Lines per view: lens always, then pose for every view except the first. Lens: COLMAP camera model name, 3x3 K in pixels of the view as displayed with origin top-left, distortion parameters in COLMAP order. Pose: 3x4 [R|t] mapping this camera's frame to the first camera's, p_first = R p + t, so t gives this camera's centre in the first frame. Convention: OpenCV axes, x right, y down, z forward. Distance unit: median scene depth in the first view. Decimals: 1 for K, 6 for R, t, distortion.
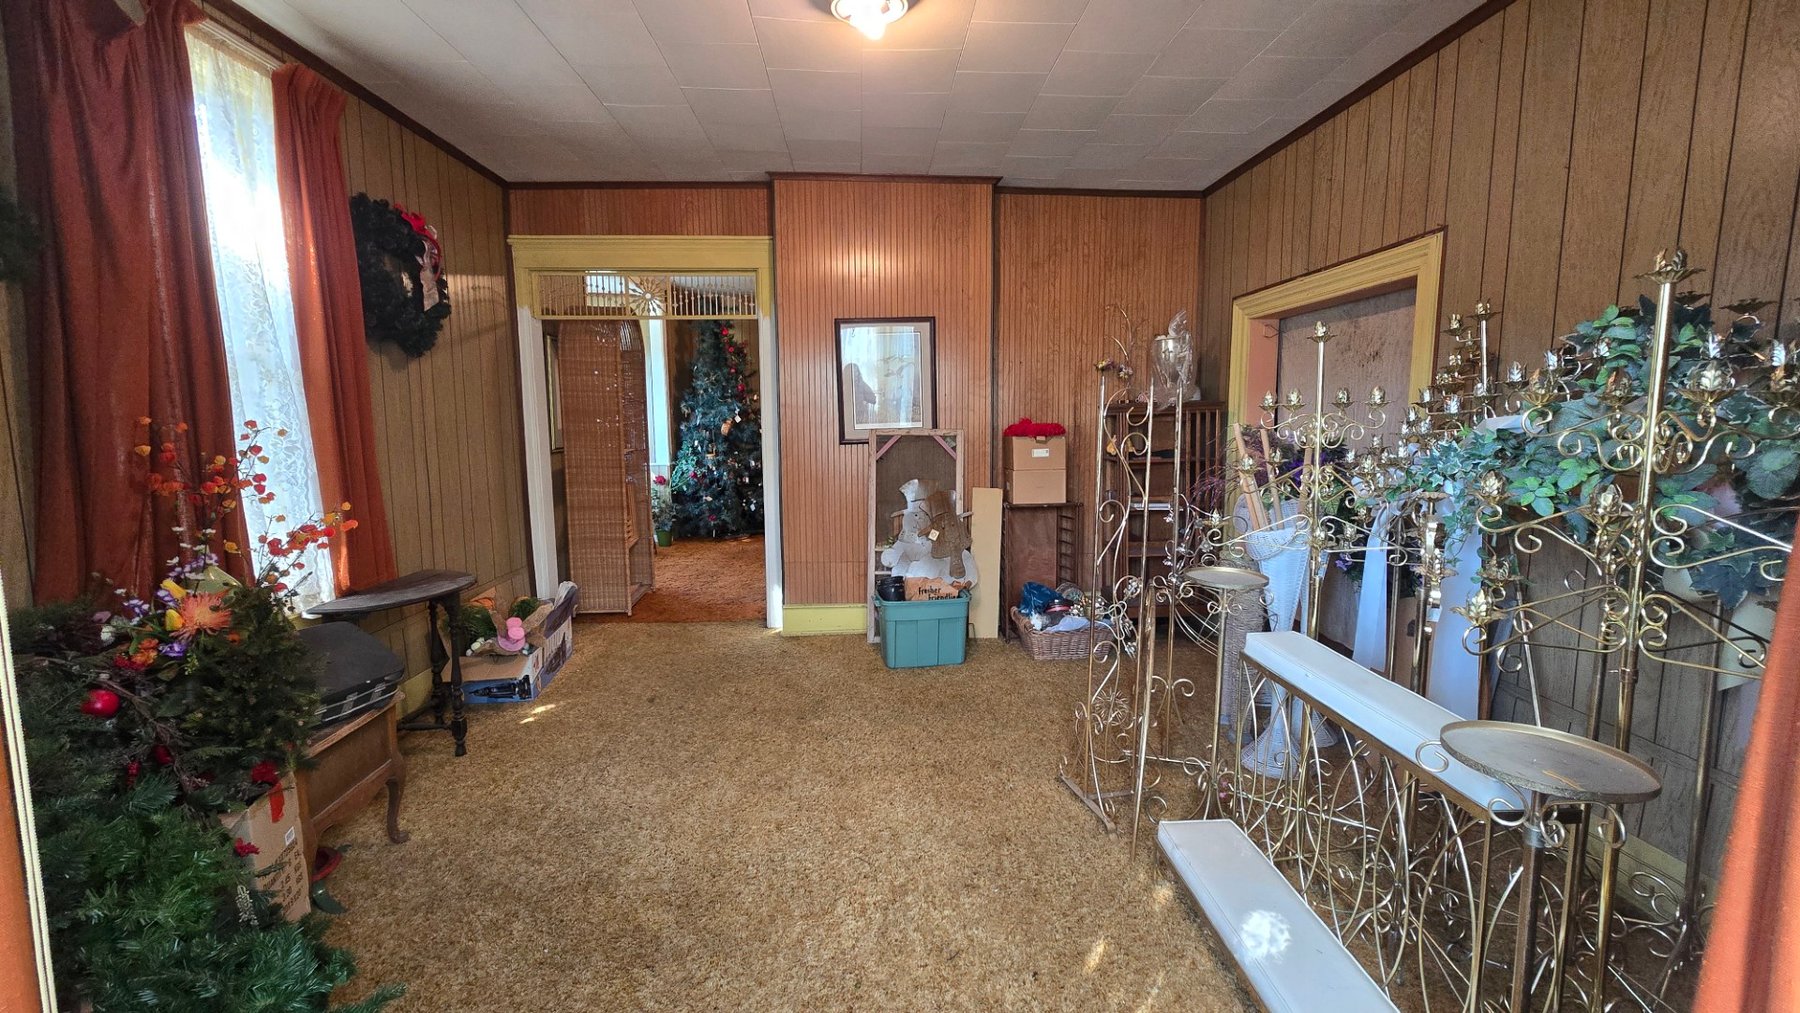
lens RADIAL K [[739.6, 0, 901.5], [0, 739.6, 506.1], [0, 0, 1]] dist [-0.003009, 0.001733]
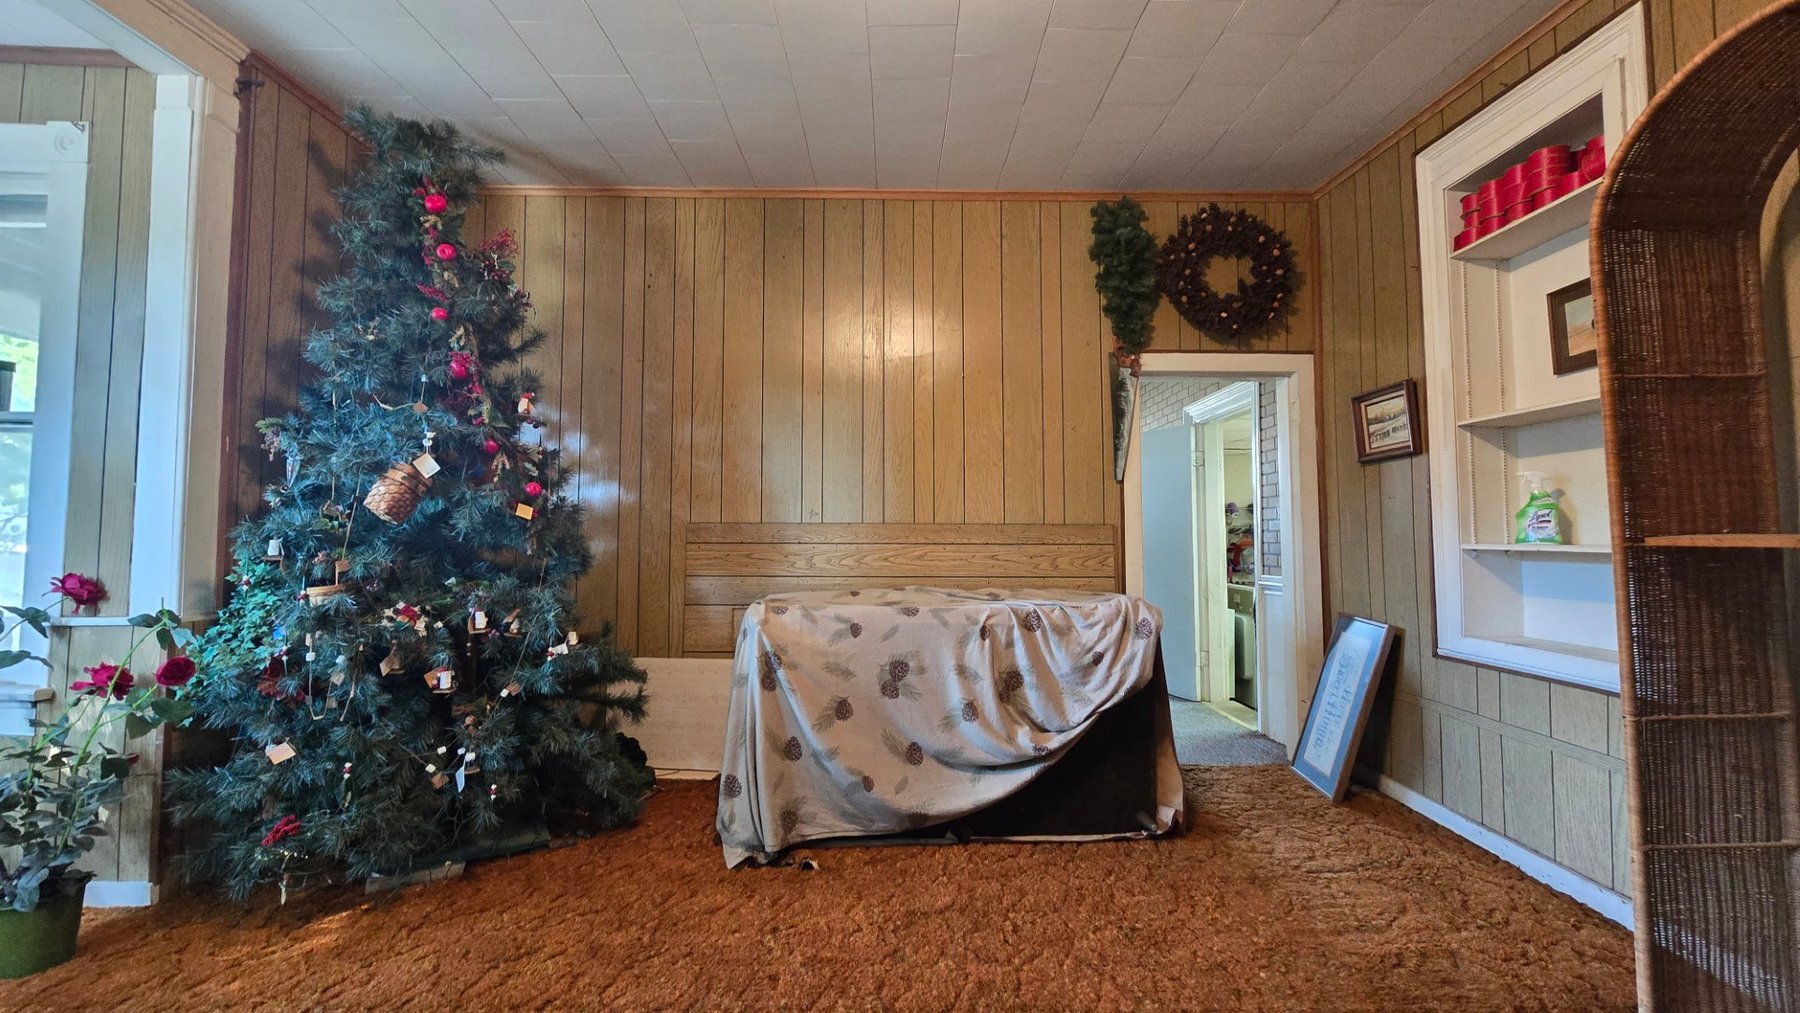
lens RADIAL K [[739.6, 0, 902.0], [0, 739.6, 501.3], [0, 0, 1]] dist [-0.003009, 0.001733]
pose [[0.999839, 0.001868, -0.017822, -0.031175], [-0.004749, 0.986604, -0.163064, -0.057794], [0.017278, 0.163122, 0.986455, 0.722533]]
